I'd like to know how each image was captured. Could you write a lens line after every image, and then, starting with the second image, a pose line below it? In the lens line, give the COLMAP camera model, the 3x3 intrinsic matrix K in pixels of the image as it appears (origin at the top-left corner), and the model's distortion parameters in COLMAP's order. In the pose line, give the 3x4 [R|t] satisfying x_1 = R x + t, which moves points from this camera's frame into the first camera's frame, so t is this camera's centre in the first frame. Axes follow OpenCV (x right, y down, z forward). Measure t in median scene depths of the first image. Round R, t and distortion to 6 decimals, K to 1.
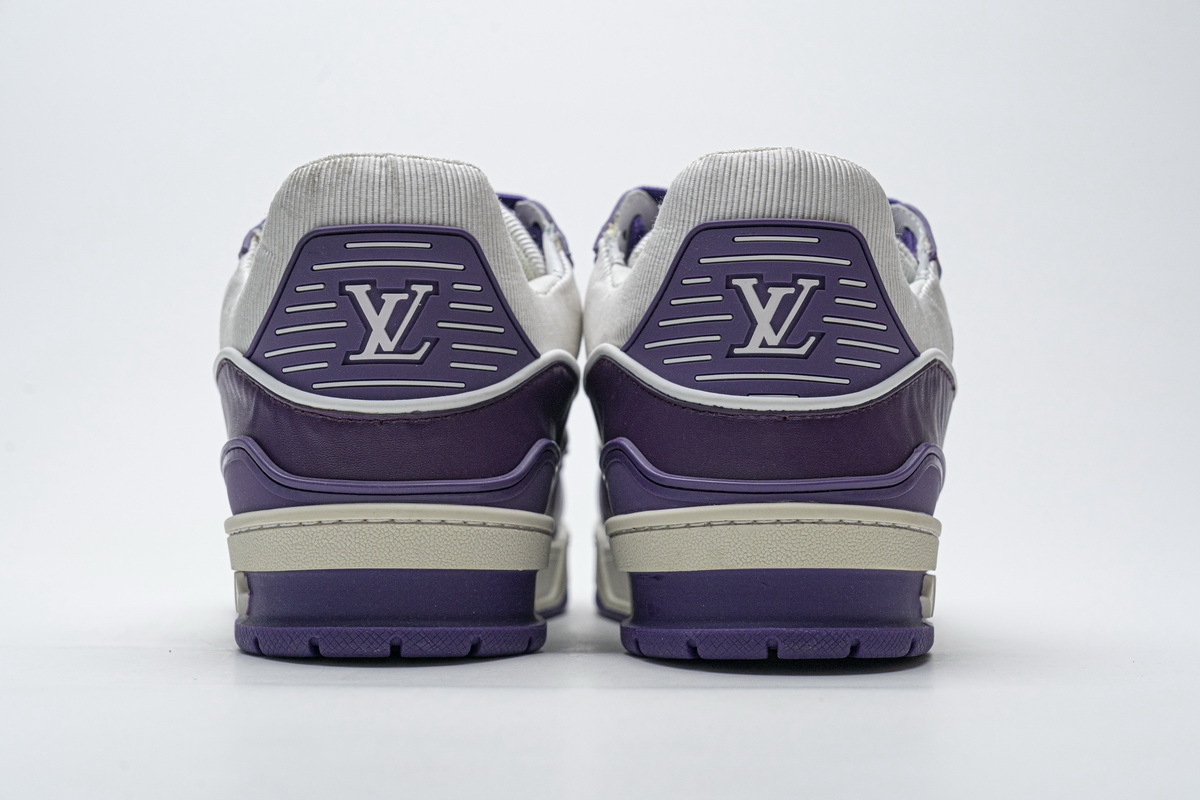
lens RADIAL K [[2428.4, 0, 600.8], [0, 2428.4, 392.4], [0, 0, 1]] dist [0.020623, 0.000000]
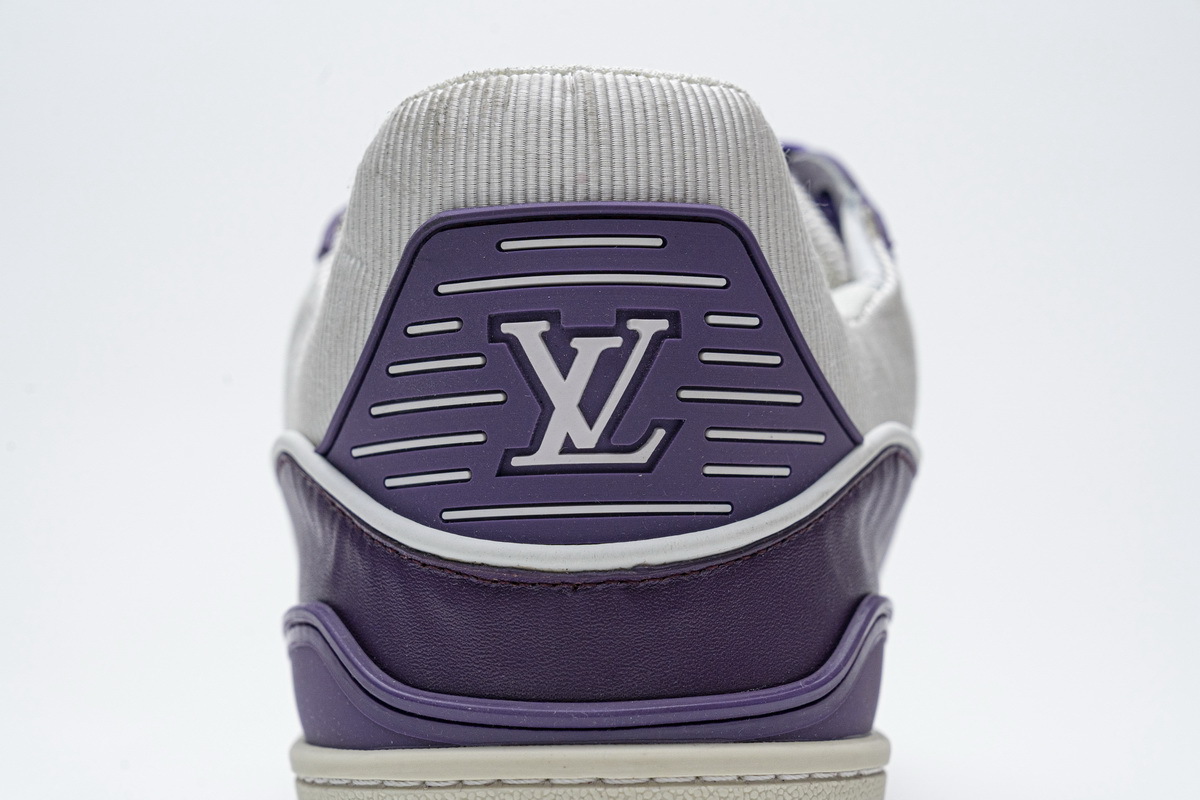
lens RADIAL K [[2428.4, 0, 602.5], [0, 2428.4, 405.1], [0, 0, 1]] dist [0.020623, 0.000000]
pose [[0.997975, -0.016960, -0.061308, -0.051372], [0.018378, 0.999575, 0.022635, -0.037370], [0.060898, -0.023715, 0.997862, 0.478021]]
